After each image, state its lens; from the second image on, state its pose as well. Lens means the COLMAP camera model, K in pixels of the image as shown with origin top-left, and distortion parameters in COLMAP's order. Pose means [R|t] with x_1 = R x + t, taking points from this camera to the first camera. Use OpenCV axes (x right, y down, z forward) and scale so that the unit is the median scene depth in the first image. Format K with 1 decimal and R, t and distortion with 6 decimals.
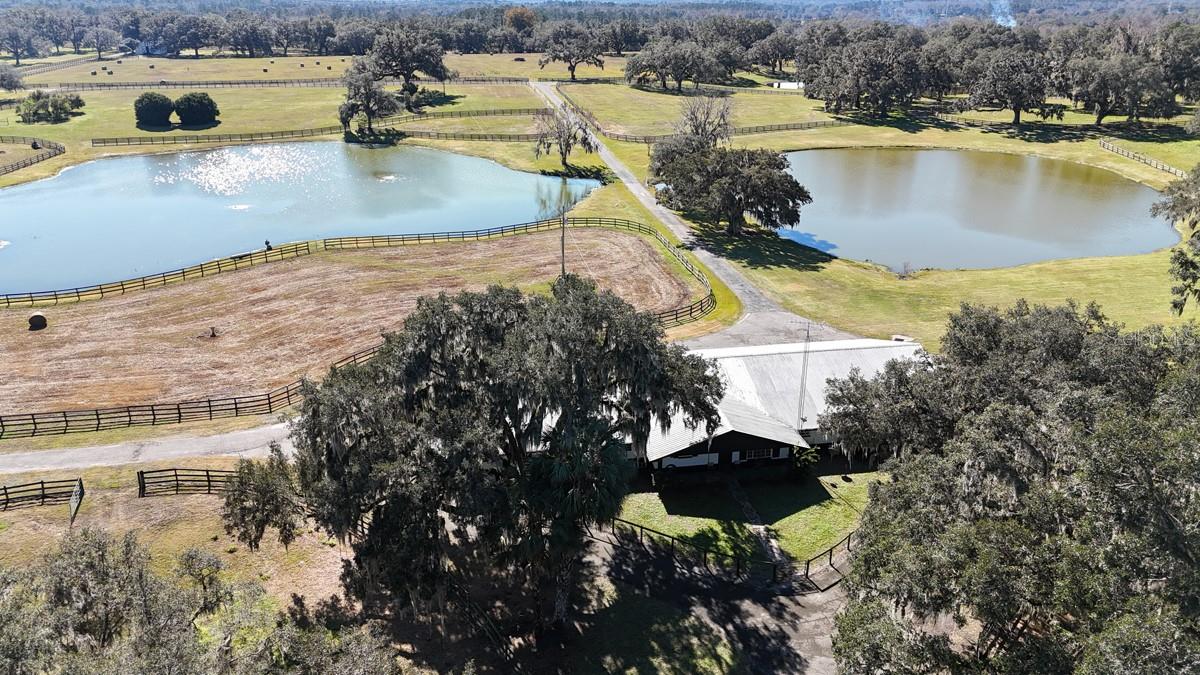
lens RADIAL K [[876.9, 0, 600.7], [0, 876.9, 330.7], [0, 0, 1]] dist [0.069790, -0.055479]
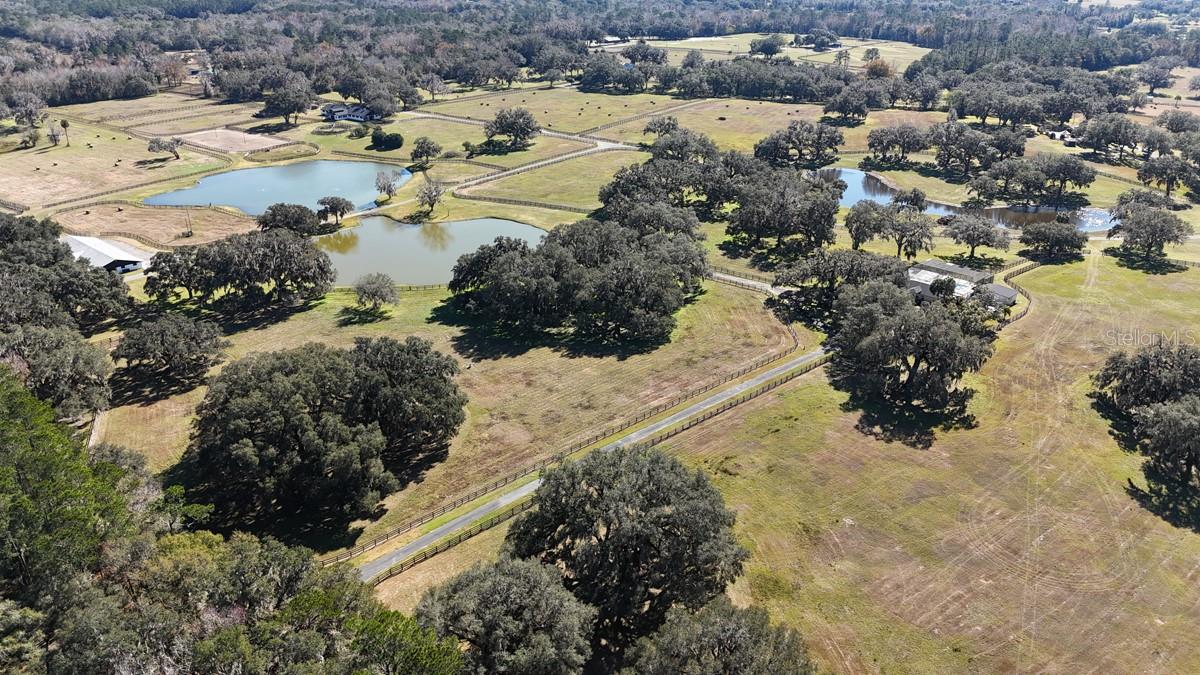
lens RADIAL K [[876.9, 0, 600.3], [0, 876.9, 338.6], [0, 0, 1]] dist [0.069790, -0.055479]
pose [[0.618169, 0.313783, -0.720699, 1.745474], [-0.275779, 0.945163, 0.174965, -0.355074], [0.736079, 0.090596, 0.670805, -0.003451]]
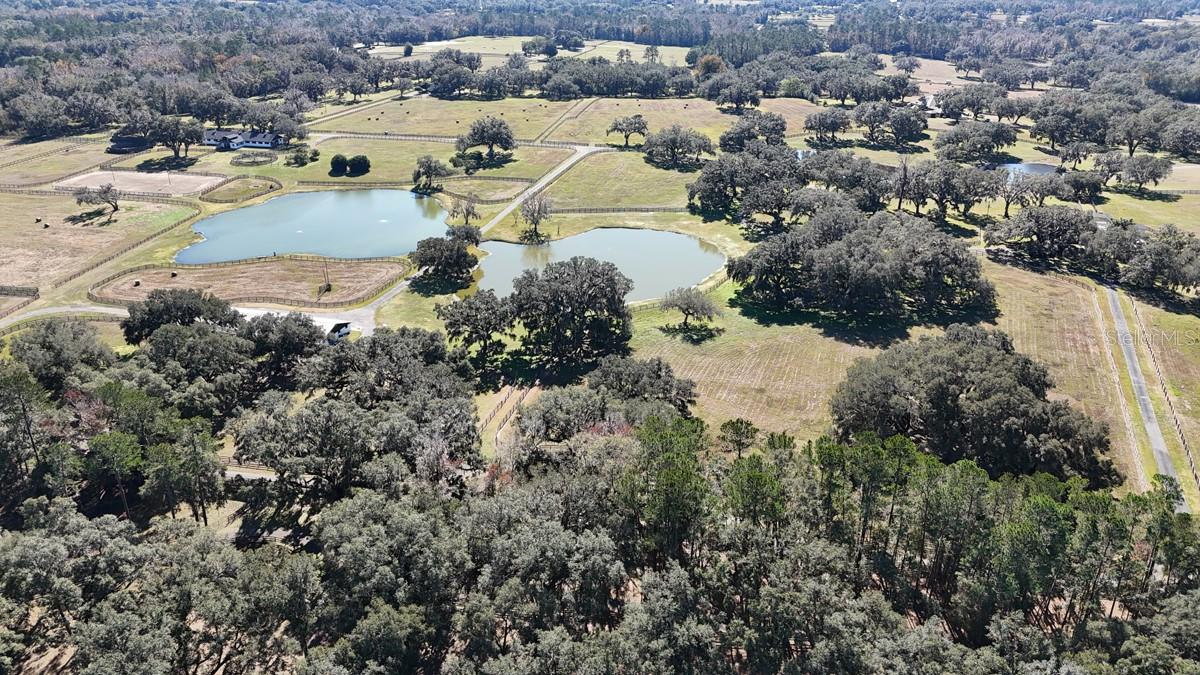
lens RADIAL K [[876.9, 0, 599.7], [0, 876.9, 337.7], [0, 0, 1]] dist [0.069790, -0.055479]
pose [[0.896900, 0.176035, -0.405687, 0.968939], [-0.156297, 0.984336, 0.081576, -0.135586], [0.413692, -0.009758, 0.910365, -0.590896]]
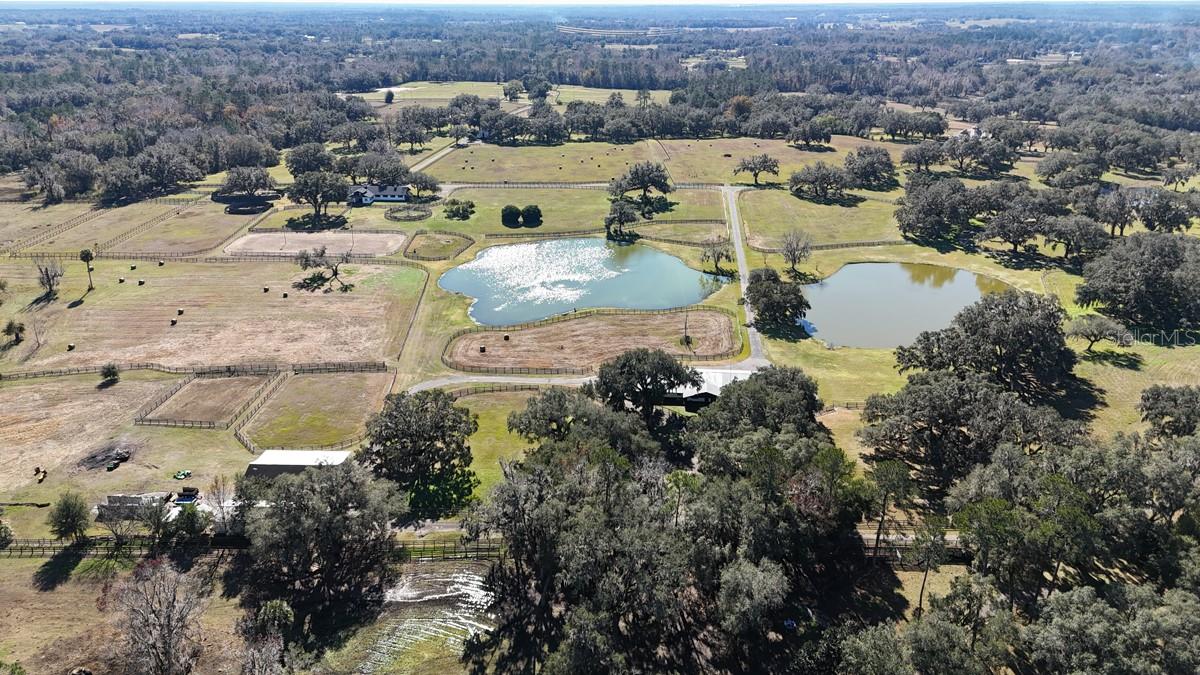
lens RADIAL K [[876.9, 0, 607.5], [0, 876.9, 341.7], [0, 0, 1]] dist [0.069790, -0.055479]
pose [[0.964352, 0.096417, -0.246431, 0.199906], [-0.094572, 0.995330, 0.019341, -0.039809], [0.247145, 0.004654, 0.968967, -0.835915]]
